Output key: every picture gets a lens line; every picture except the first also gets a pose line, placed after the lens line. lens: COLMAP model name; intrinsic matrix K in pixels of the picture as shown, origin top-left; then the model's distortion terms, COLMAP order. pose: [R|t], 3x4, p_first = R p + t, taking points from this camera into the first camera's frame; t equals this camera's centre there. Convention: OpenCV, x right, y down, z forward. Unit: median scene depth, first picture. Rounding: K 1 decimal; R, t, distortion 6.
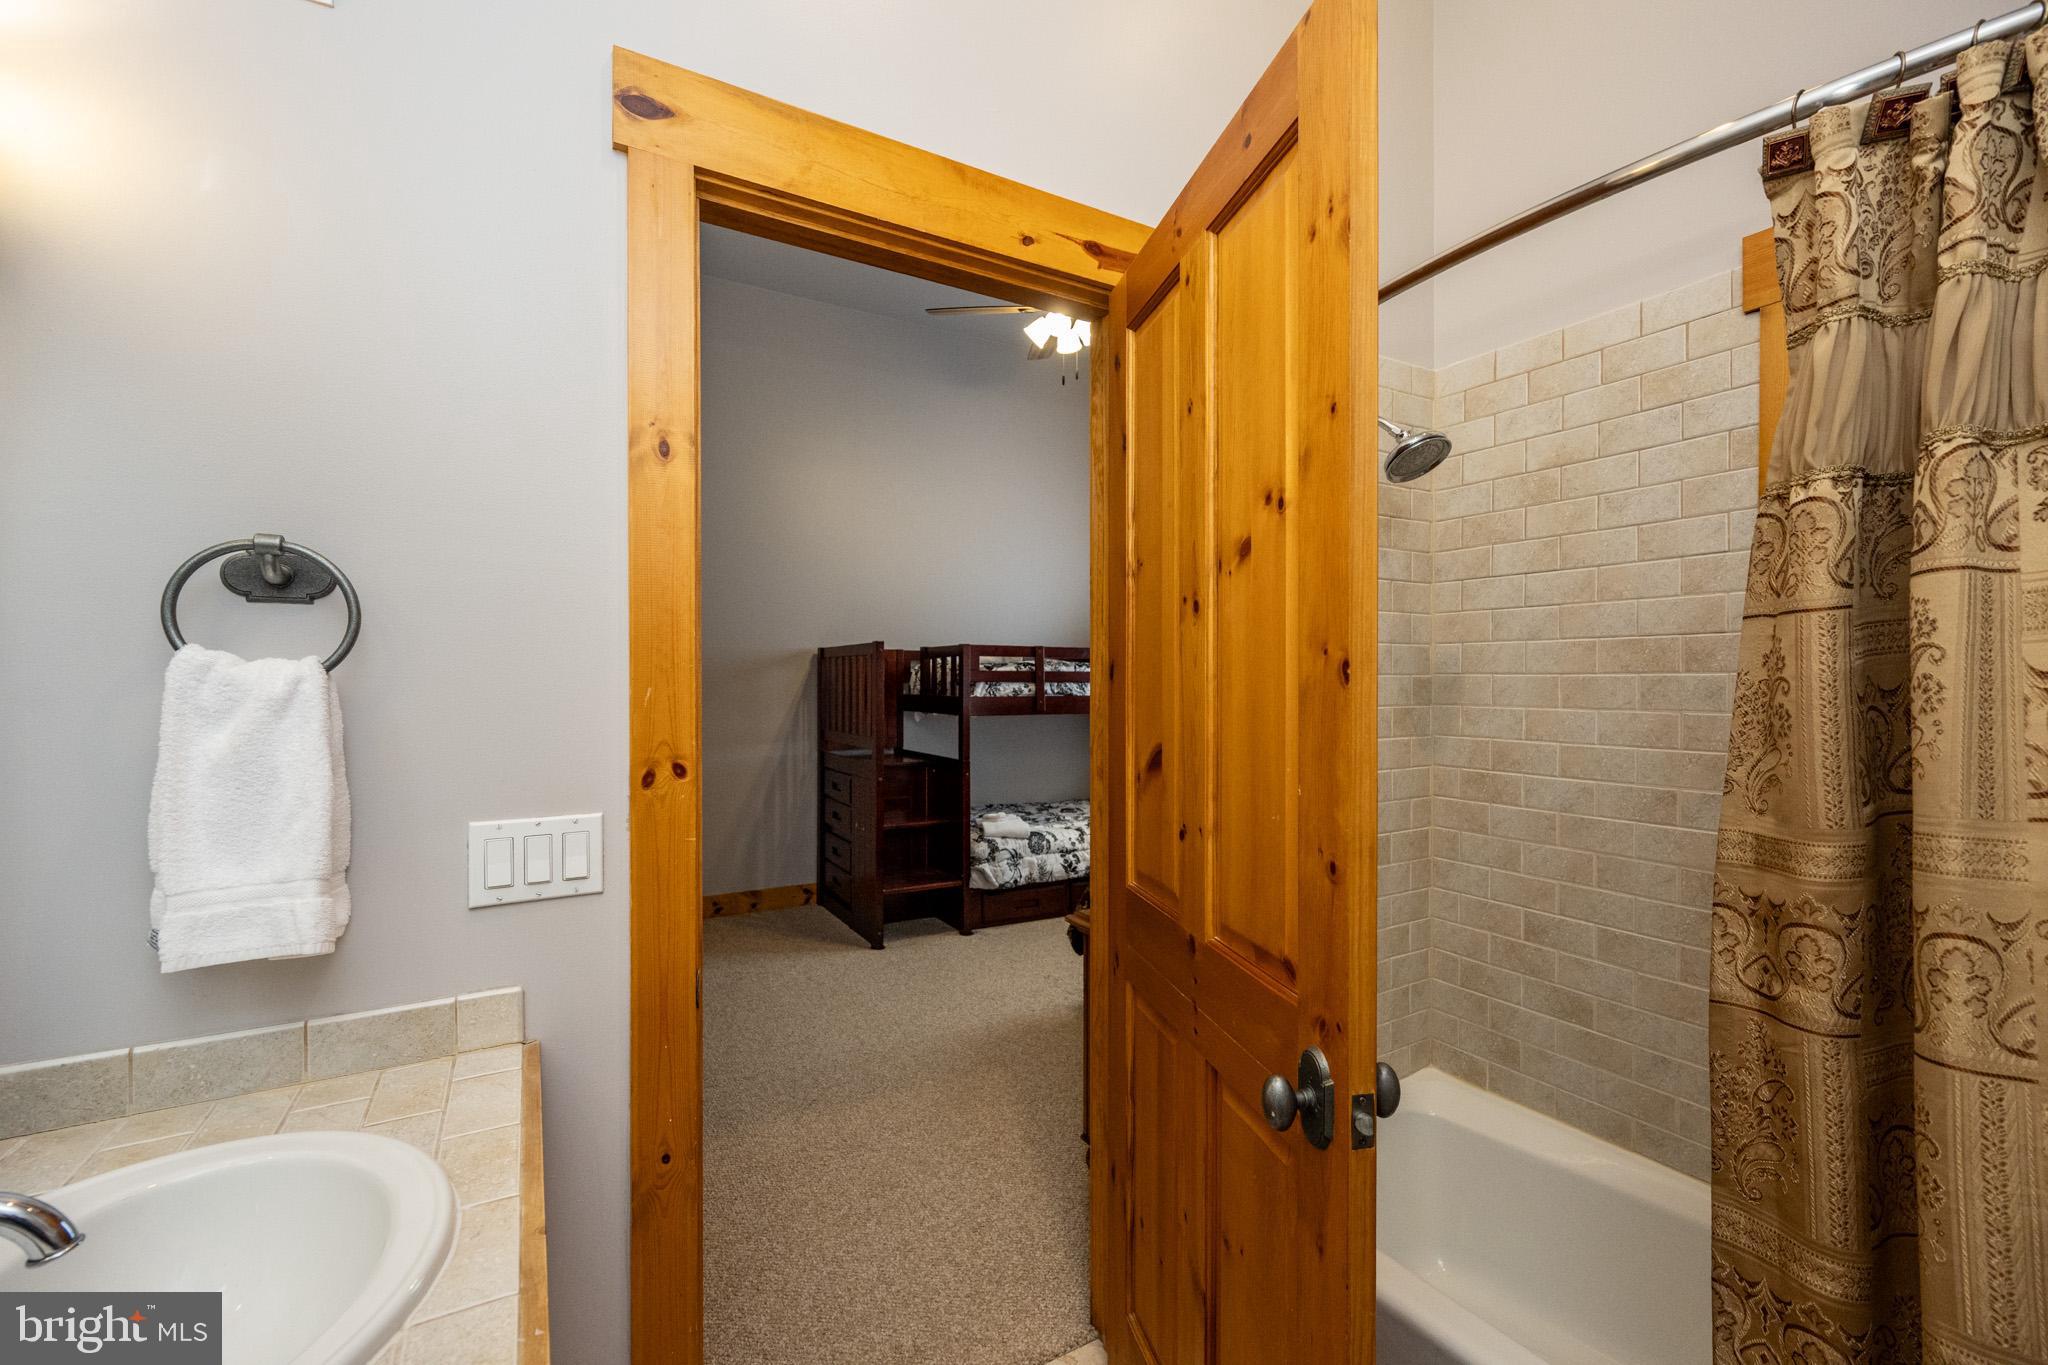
lens RADIAL K [[835.9, 0, 1013.7], [0, 835.9, 689.6], [0, 0, 1]] dist [-0.000850, -0.000126]
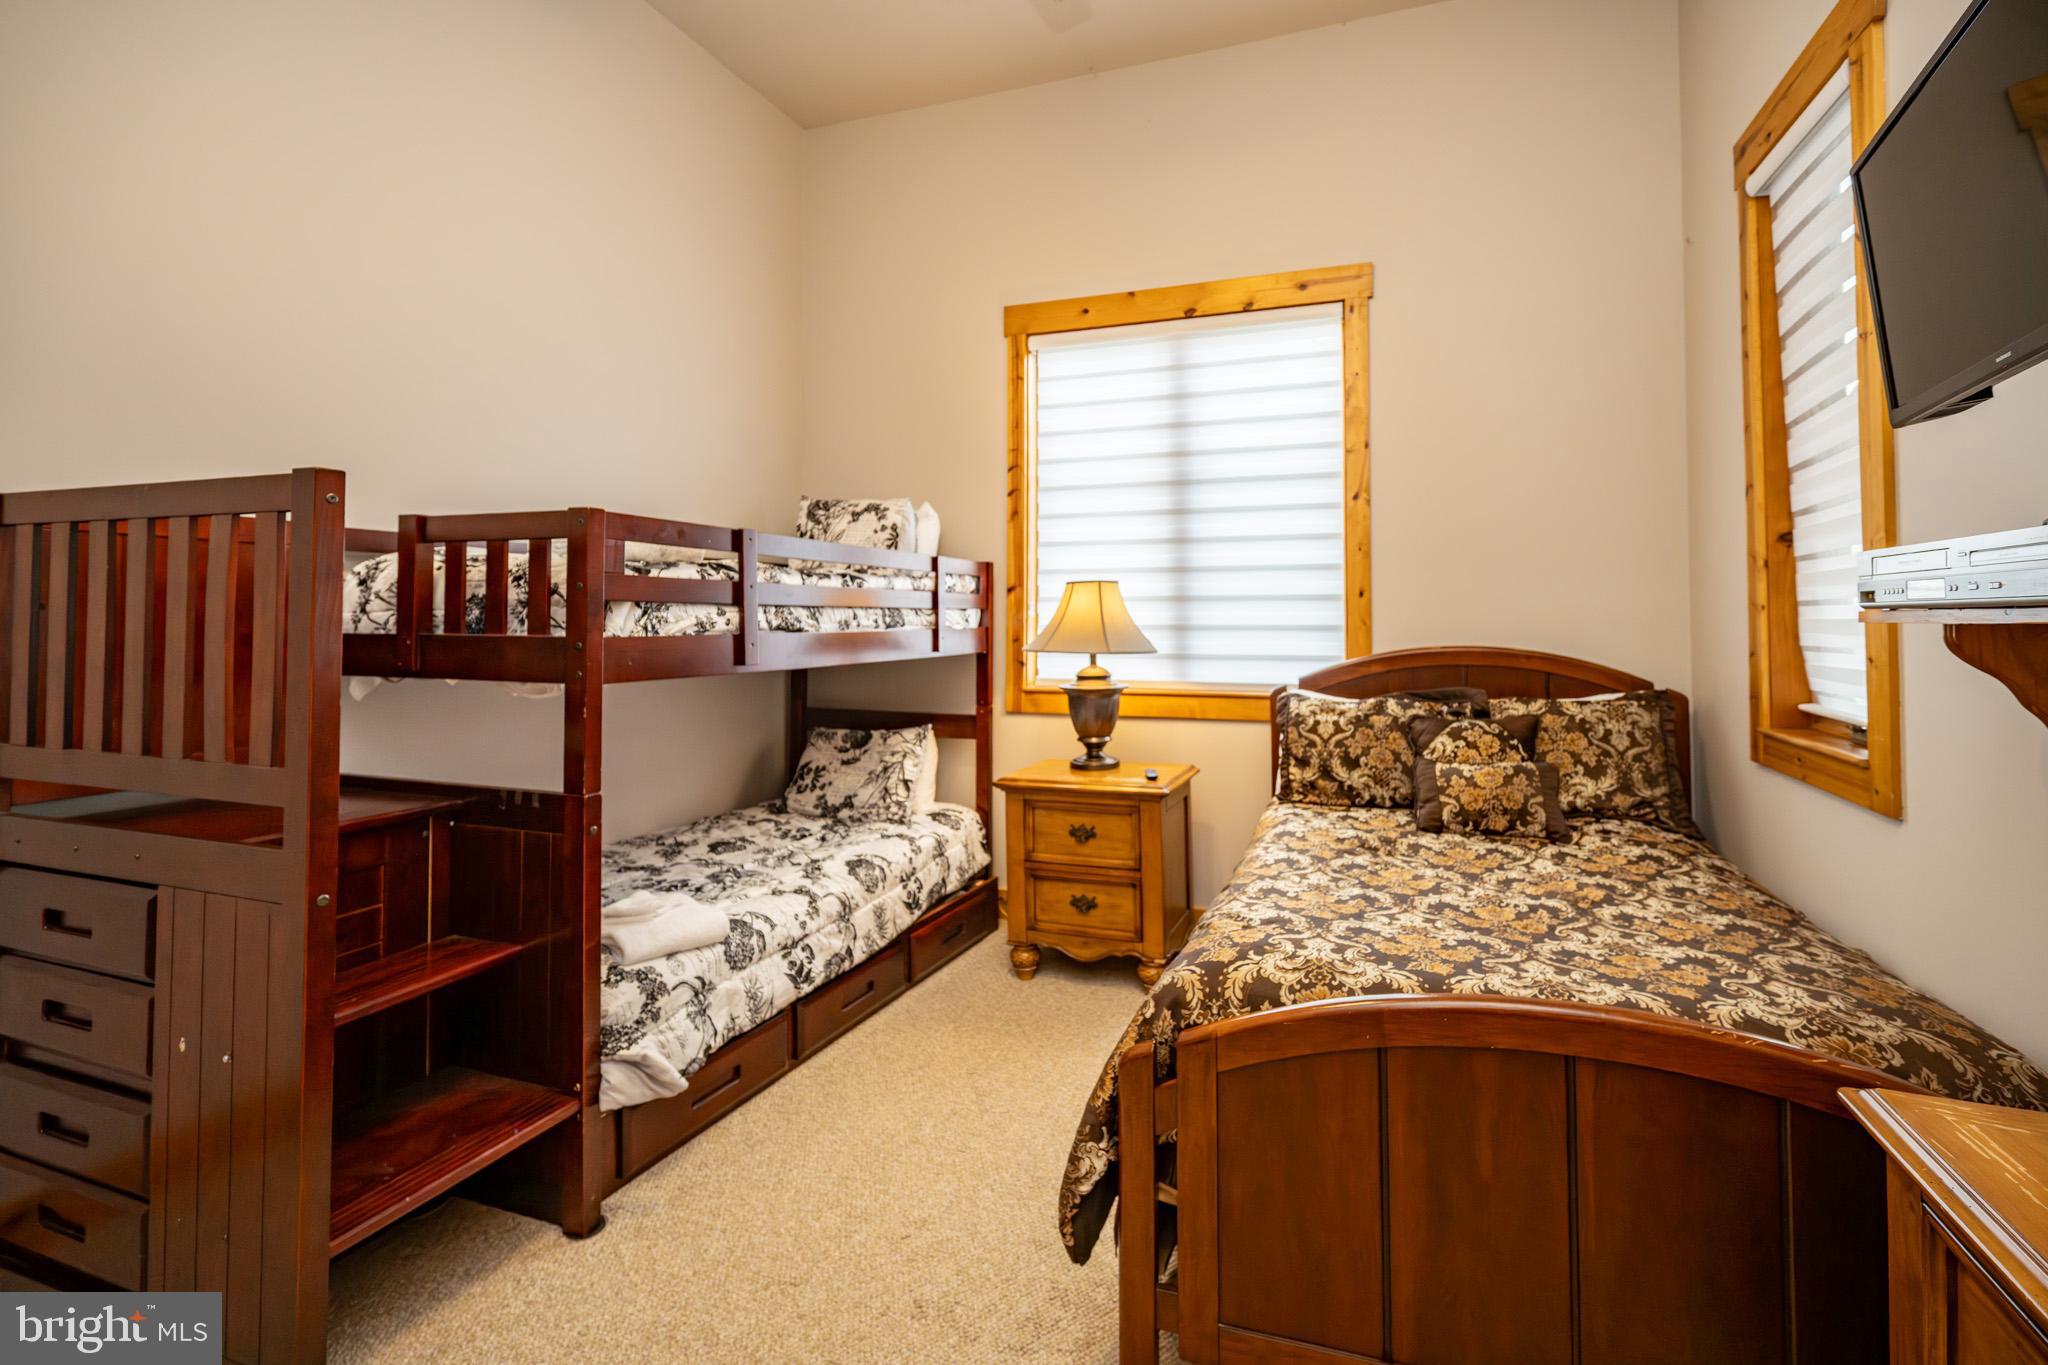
lens RADIAL K [[843.6, 0, 1114.6], [0, 843.6, 602.1], [0, 0, 1]] dist [-0.000288, -0.000454]
pose [[0.730133, 0.013596, 0.683170, -0.145513], [0.004772, 0.999676, -0.024996, 0.002526], [-0.683288, 0.021511, 0.729832, 0.501183]]
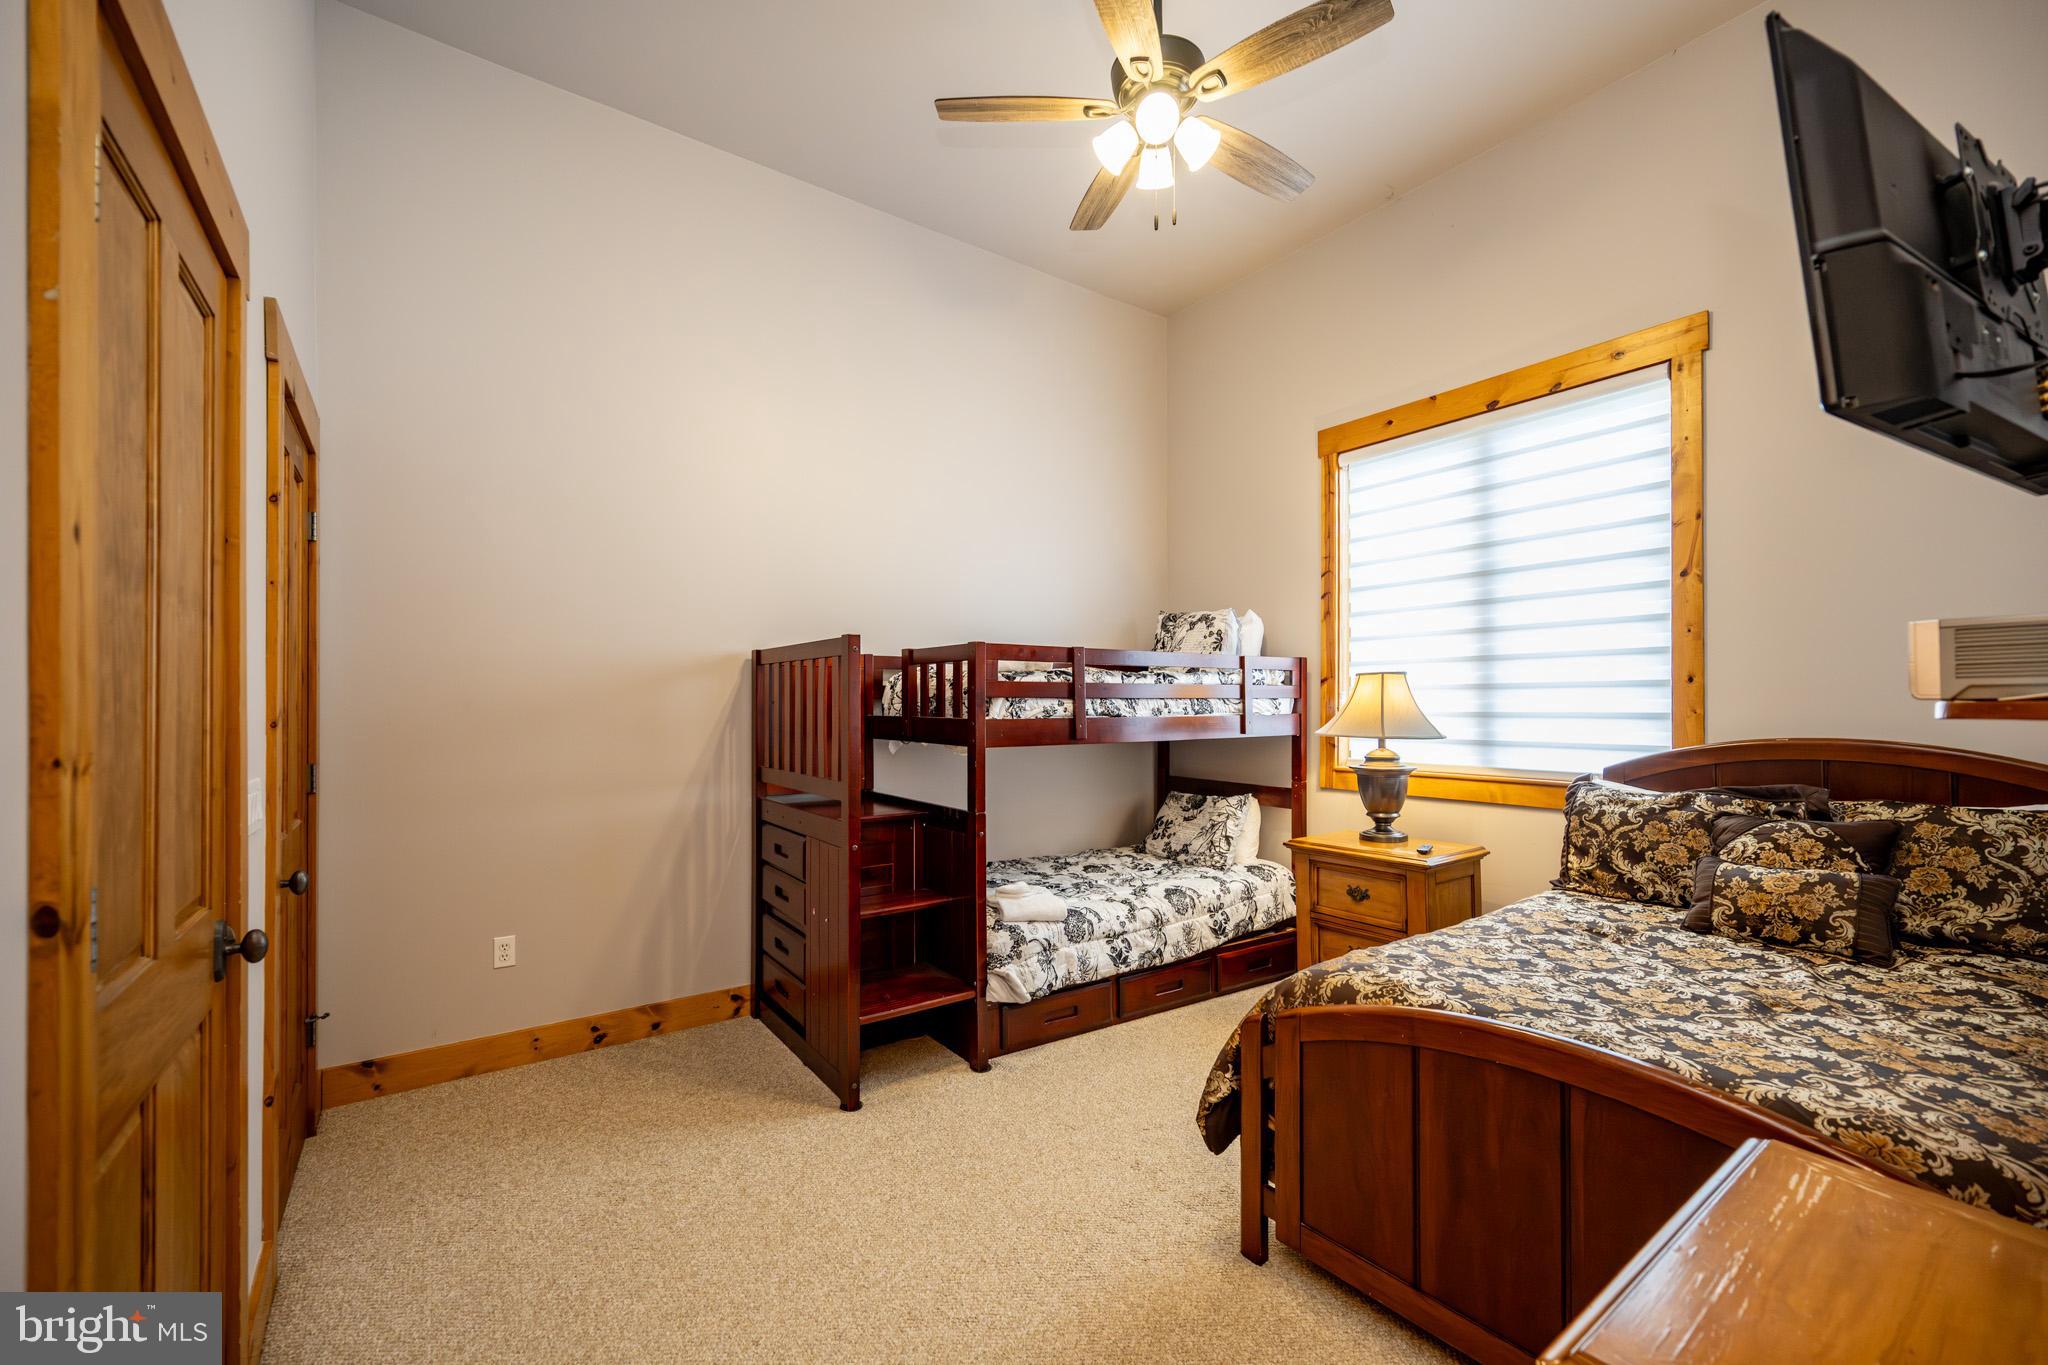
lens RADIAL K [[809.2, 0, 1035.5], [0, 809.2, 704.4], [0, 0, 1]] dist [-0.000059, -0.000173]
pose [[0.992869, -0.002439, 0.119186, -0.086388], [0.003326, 0.999968, -0.007238, 0.001143], [-0.119165, 0.007582, 0.992846, 0.324319]]
